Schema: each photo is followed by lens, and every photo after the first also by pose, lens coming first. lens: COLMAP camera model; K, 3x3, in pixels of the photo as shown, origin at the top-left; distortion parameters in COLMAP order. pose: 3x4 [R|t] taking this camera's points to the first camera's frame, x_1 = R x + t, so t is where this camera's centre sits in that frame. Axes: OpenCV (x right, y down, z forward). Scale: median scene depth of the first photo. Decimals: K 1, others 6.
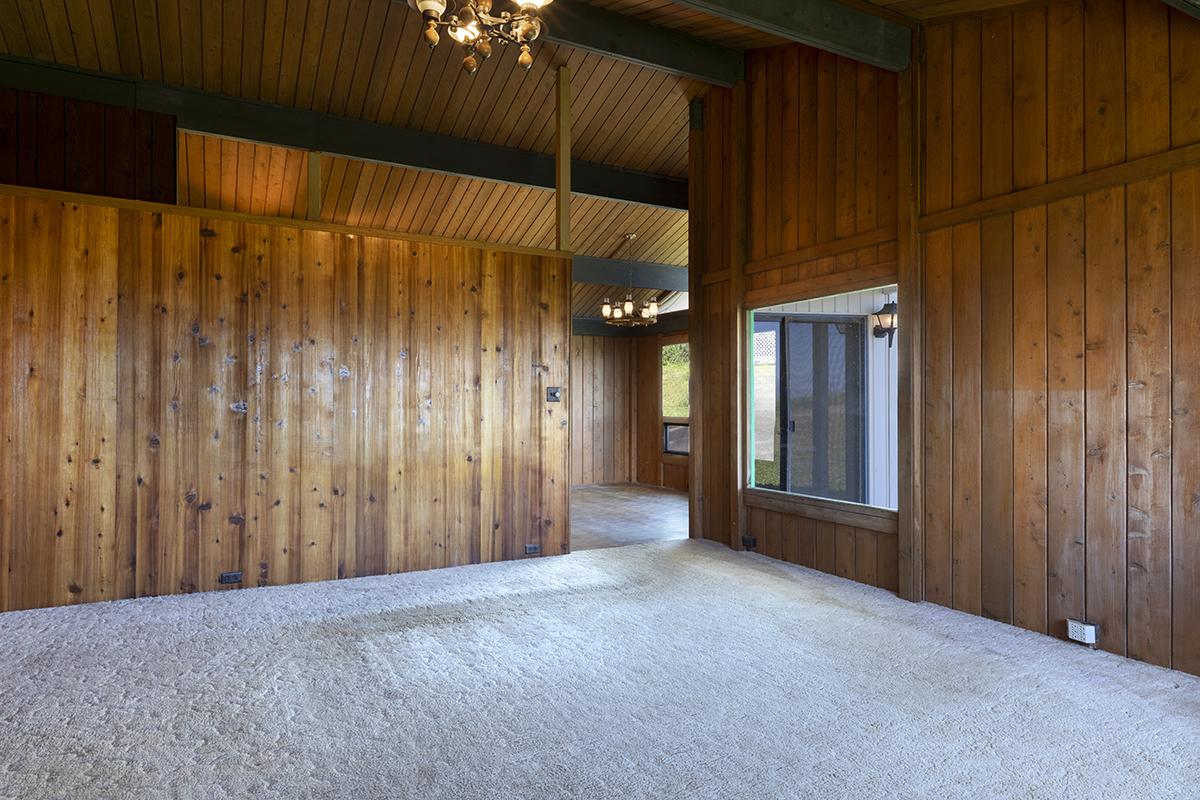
lens RADIAL K [[704.9, 0, 600.0], [0, 704.9, 400.0], [0, 0, 1]] dist [-0.000171, -0.000166]
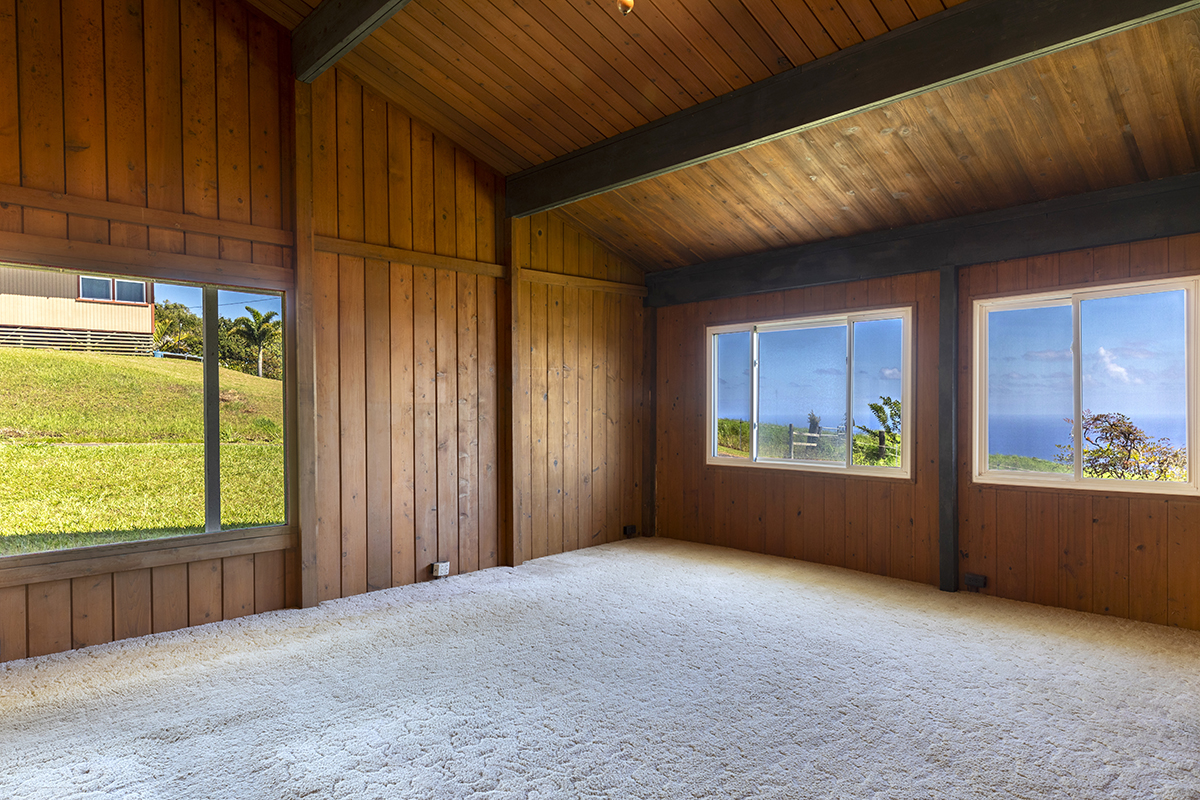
lens RADIAL K [[725.0, 0, 593.0], [0, 725.0, 411.1], [0, 0, 1]] dist [-0.000573, -0.000253]
pose [[-0.278934, -0.002725, 0.960306, -0.842010], [0.001392, 0.999994, 0.003242, -0.002973], [-0.960309, 0.002241, -0.278929, 1.111697]]
